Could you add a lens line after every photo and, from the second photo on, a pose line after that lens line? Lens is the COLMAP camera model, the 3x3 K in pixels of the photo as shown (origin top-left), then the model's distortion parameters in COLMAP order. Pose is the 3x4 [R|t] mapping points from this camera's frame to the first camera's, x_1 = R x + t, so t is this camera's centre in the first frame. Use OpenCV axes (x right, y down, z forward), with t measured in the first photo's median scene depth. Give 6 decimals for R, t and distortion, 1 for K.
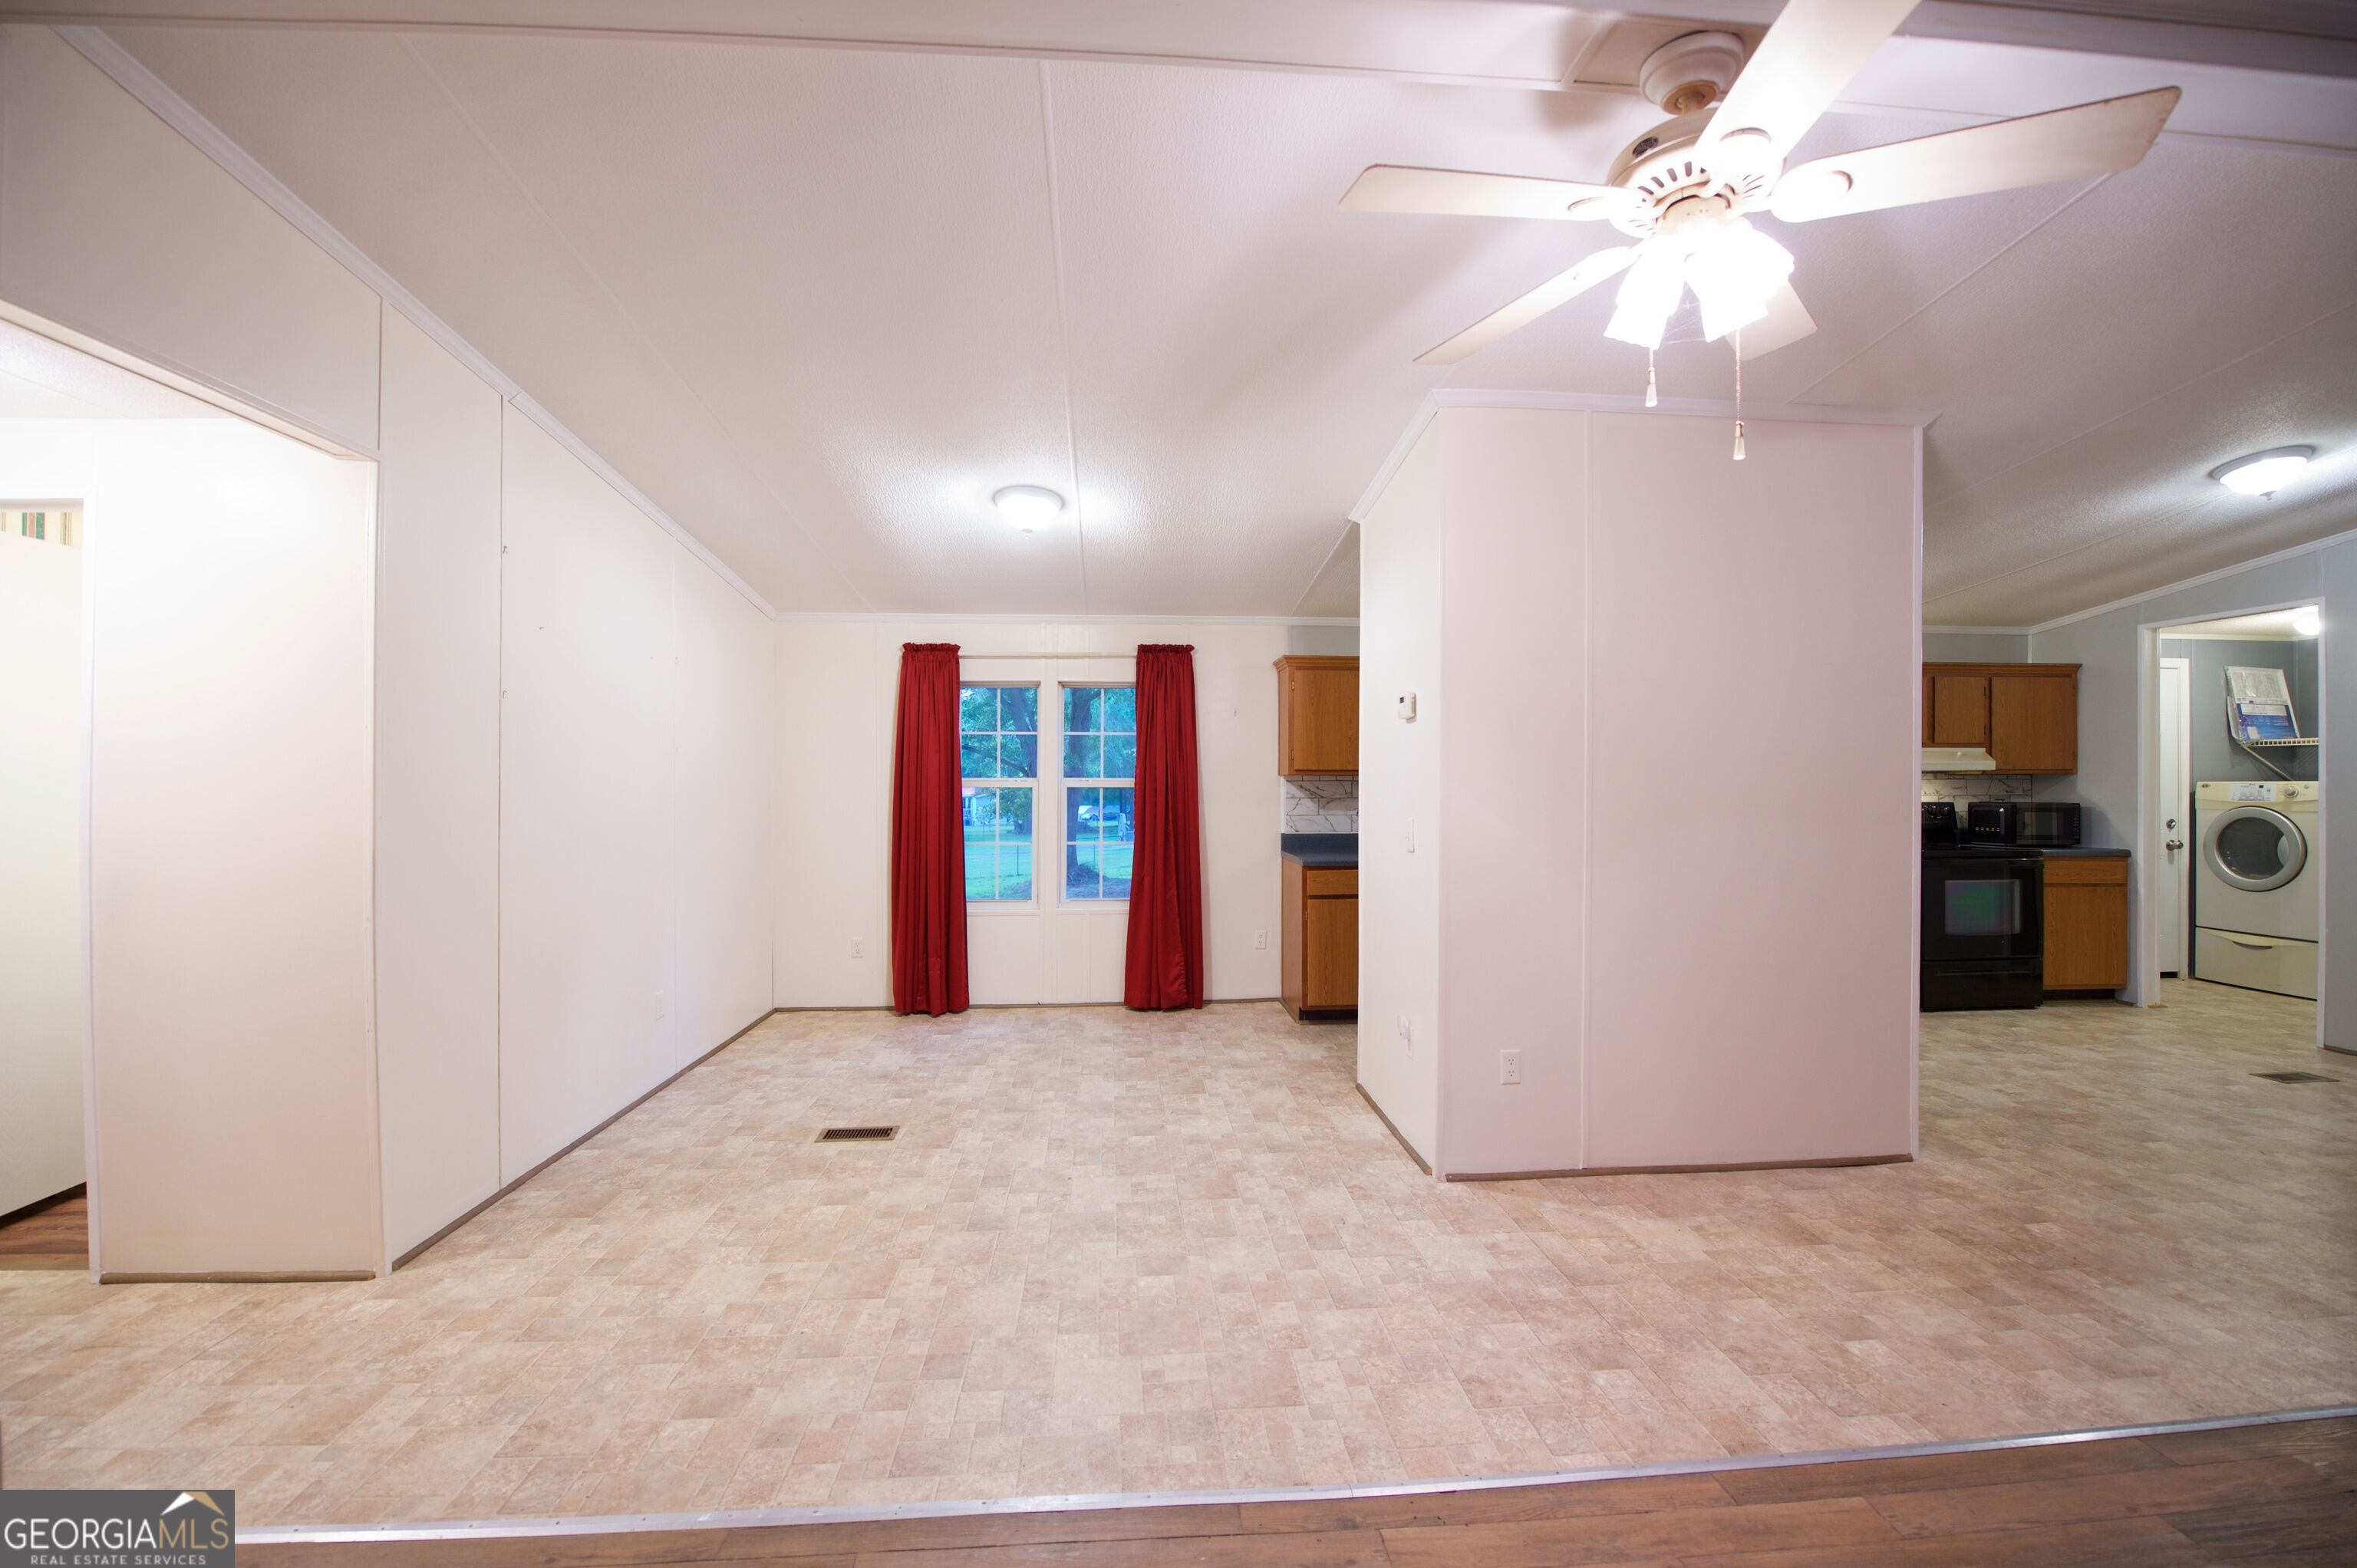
lens RADIAL K [[928.0, 0, 1201.5], [0, 928.0, 787.1], [0, 0, 1]] dist [-0.012658, -0.003766]
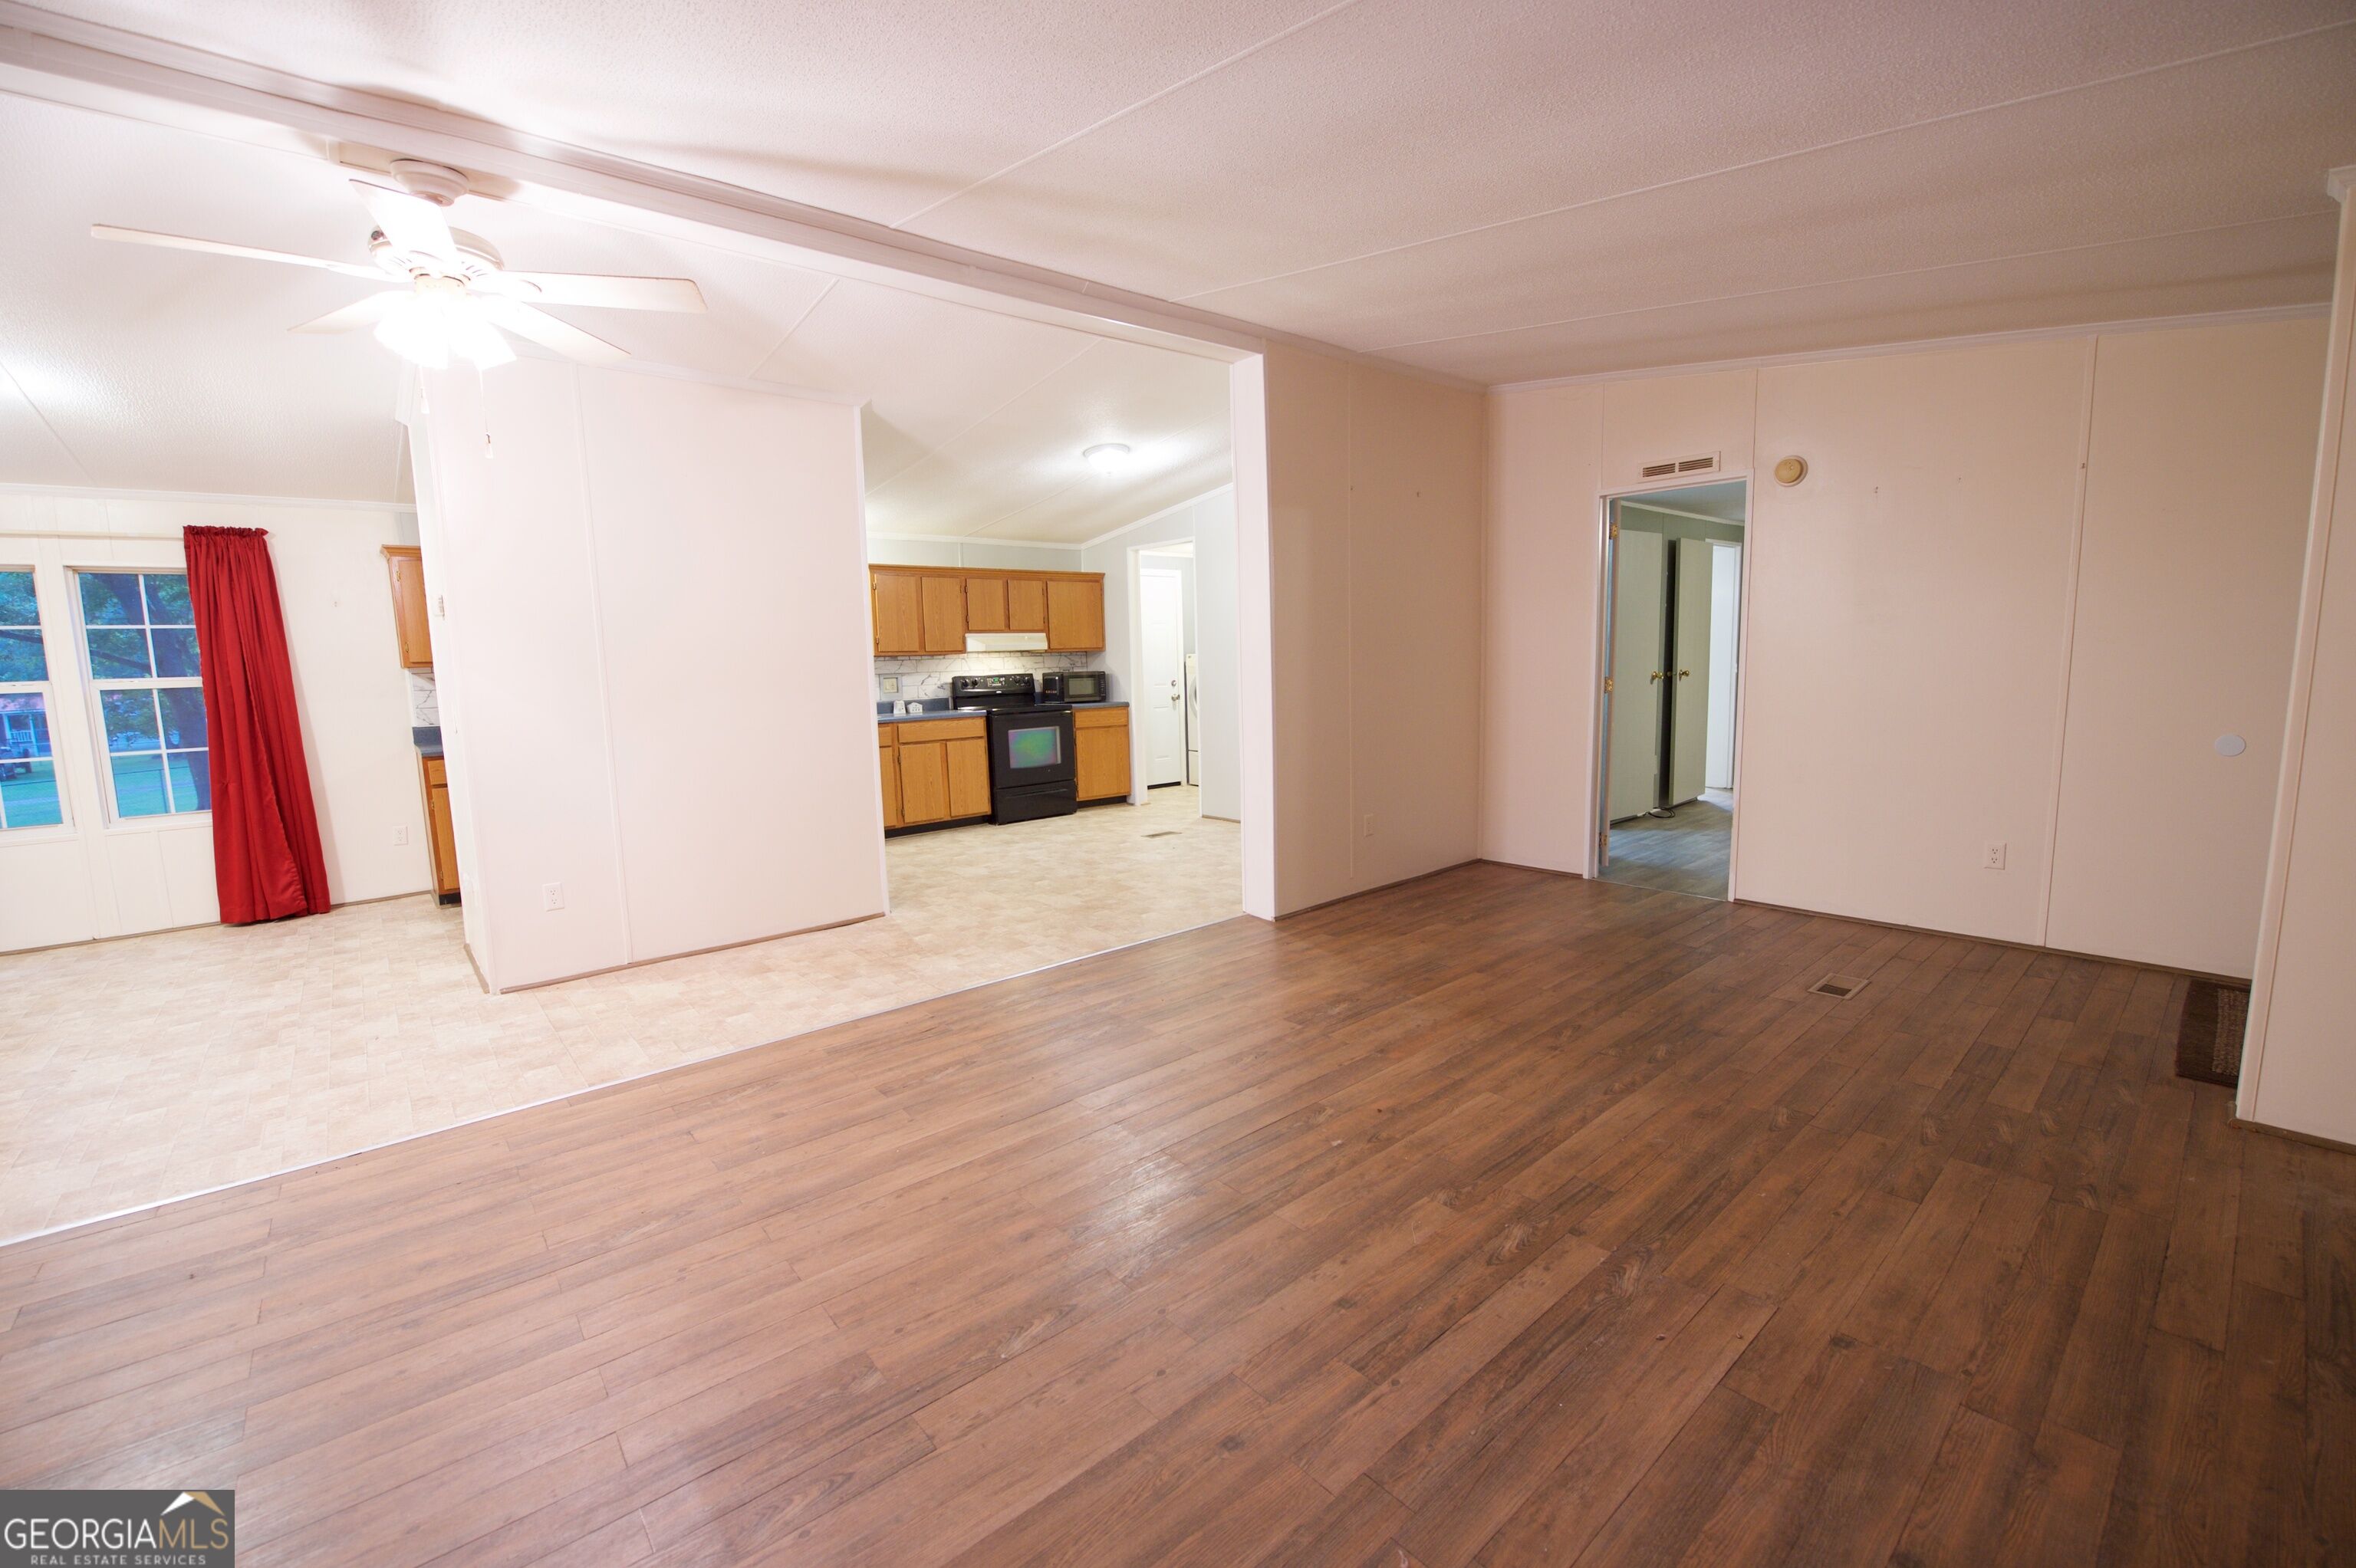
lens RADIAL K [[946.2, 0, 1176.1], [0, 946.2, 786.6], [0, 0, 1]] dist [-0.022133, -0.000624]
pose [[0.807559, -0.100206, 0.581212, 0.168816], [0.027590, 0.990801, 0.132488, 0.003543], [-0.589142, -0.090956, 0.802894, -0.299374]]
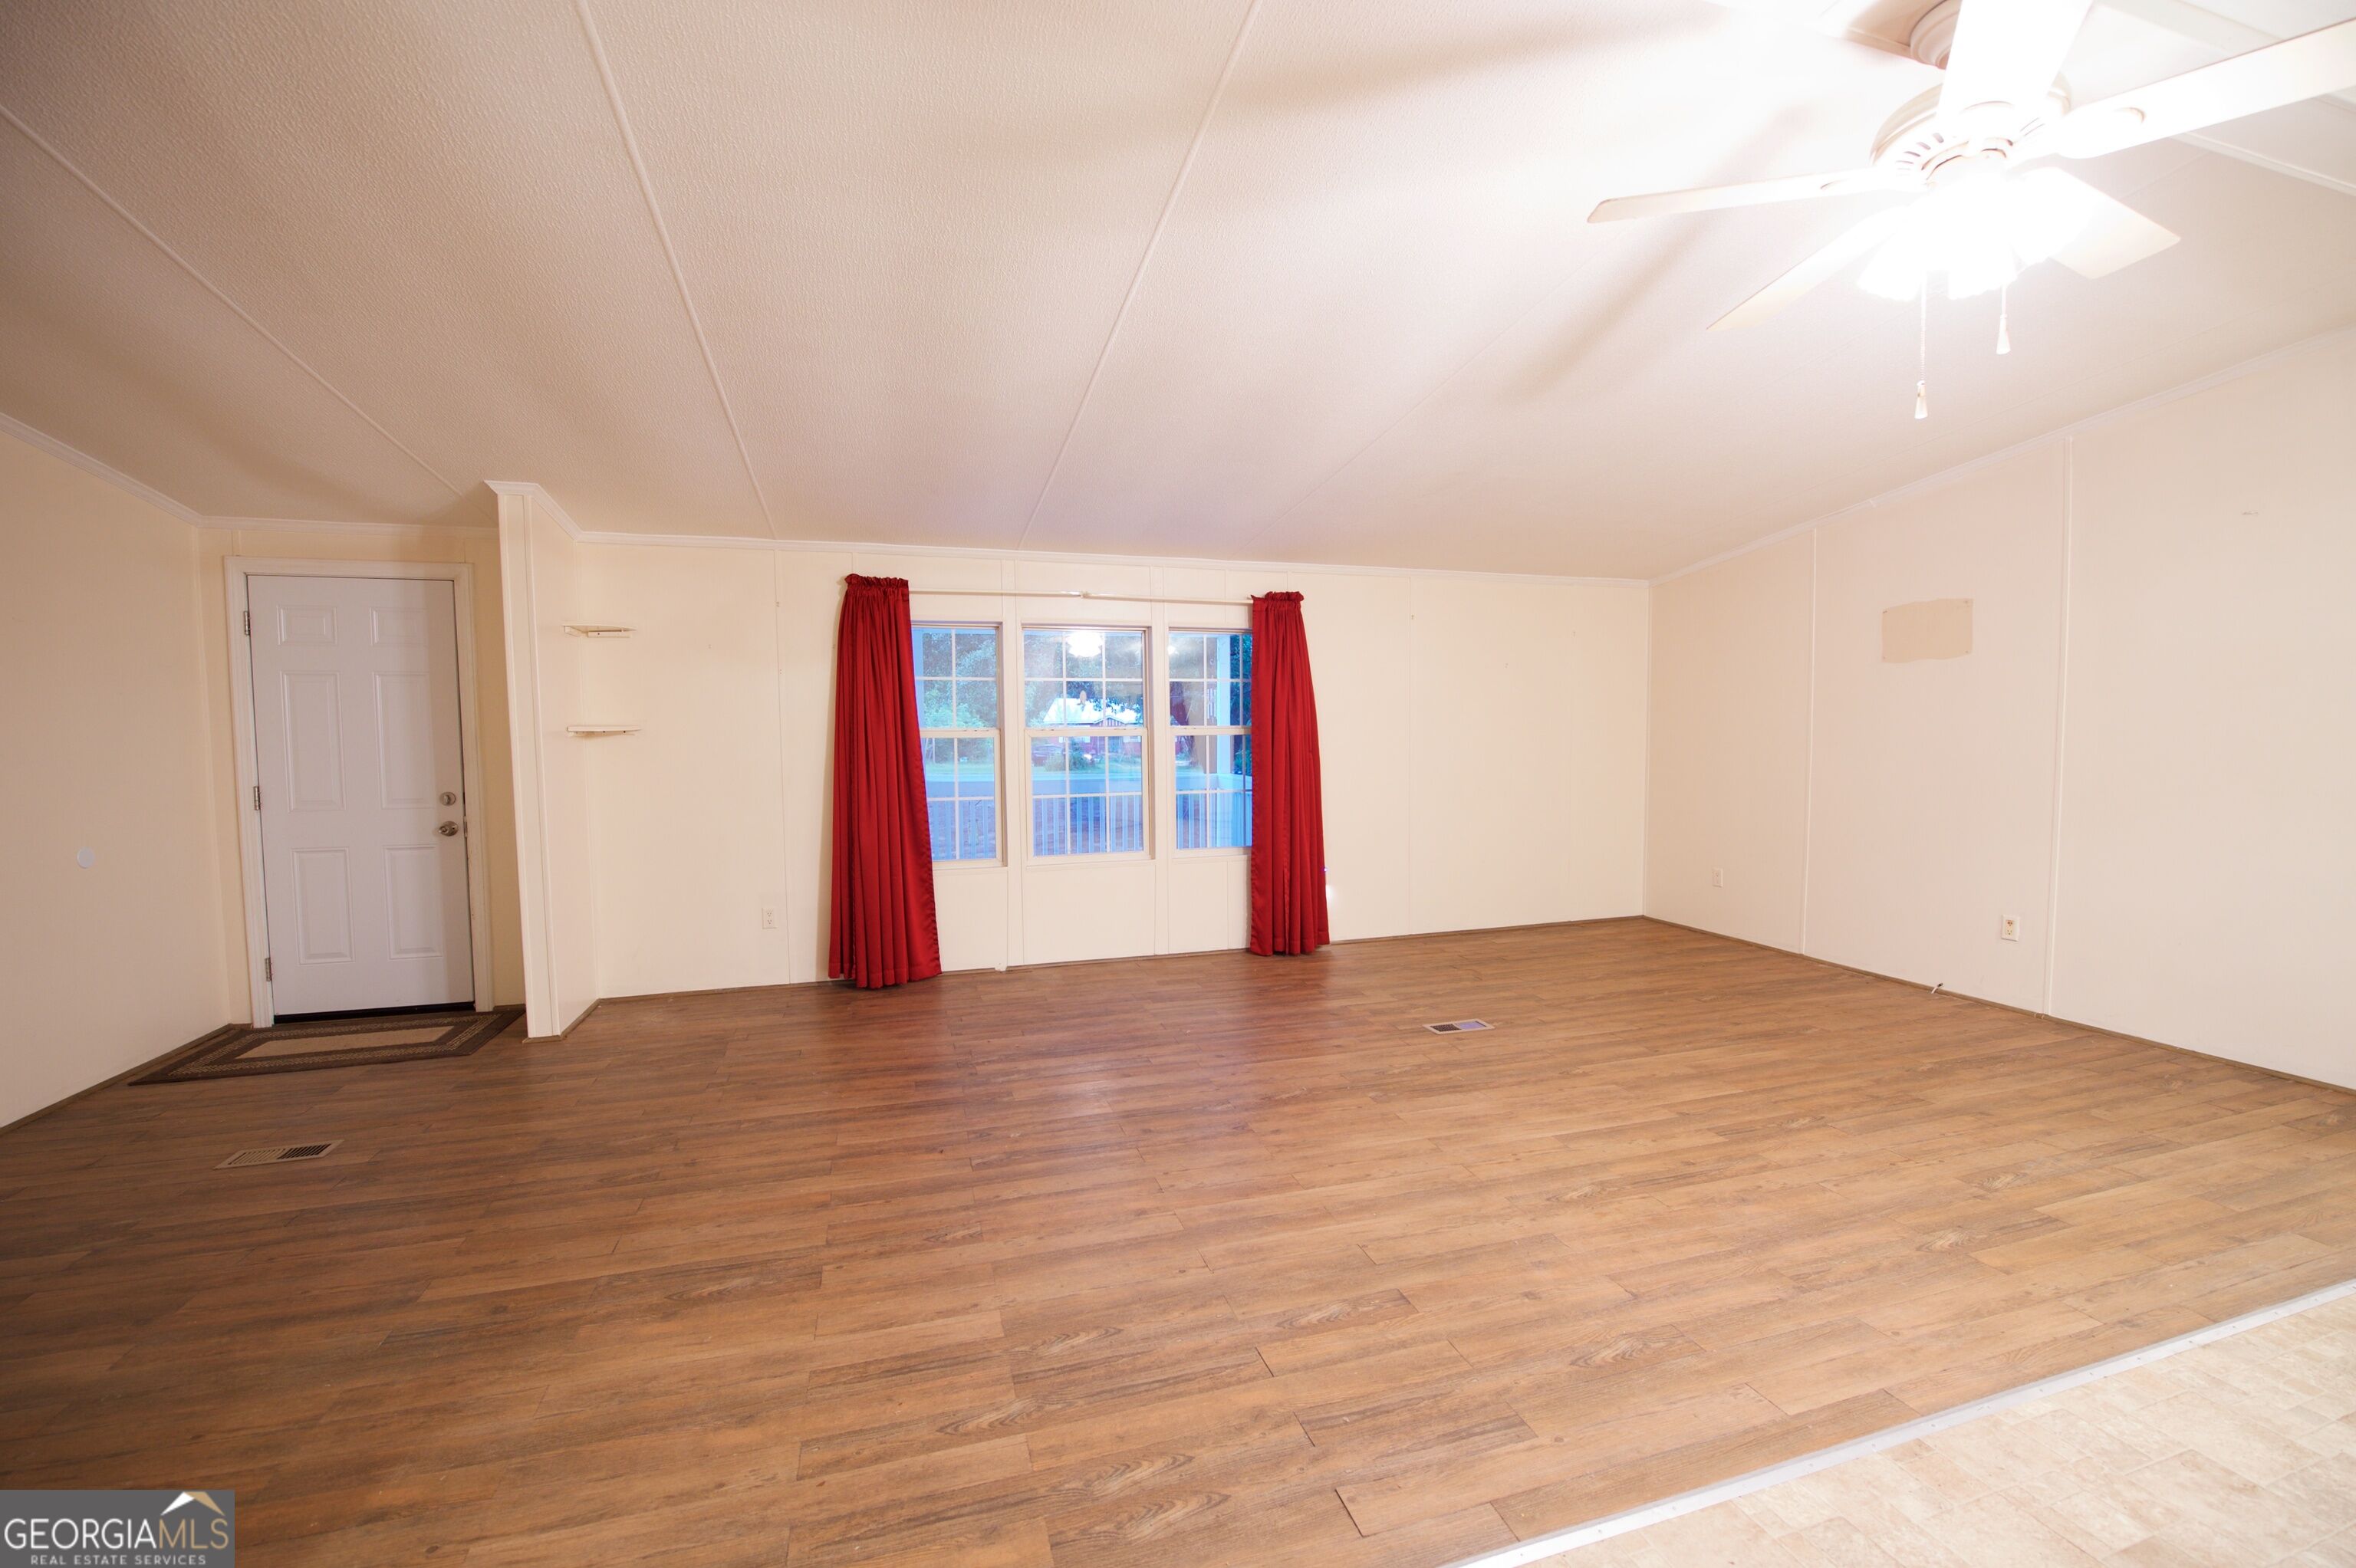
lens RADIAL K [[946.2, 0, 1176.1], [0, 946.2, 786.6], [0, 0, 1]] dist [-0.022133, -0.000624]
pose [[-0.978105, 0.024658, -0.206646, 0.503535], [0.010566, 0.997559, 0.069023, -0.006899], [0.207844, 0.065328, -0.975978, 0.574929]]
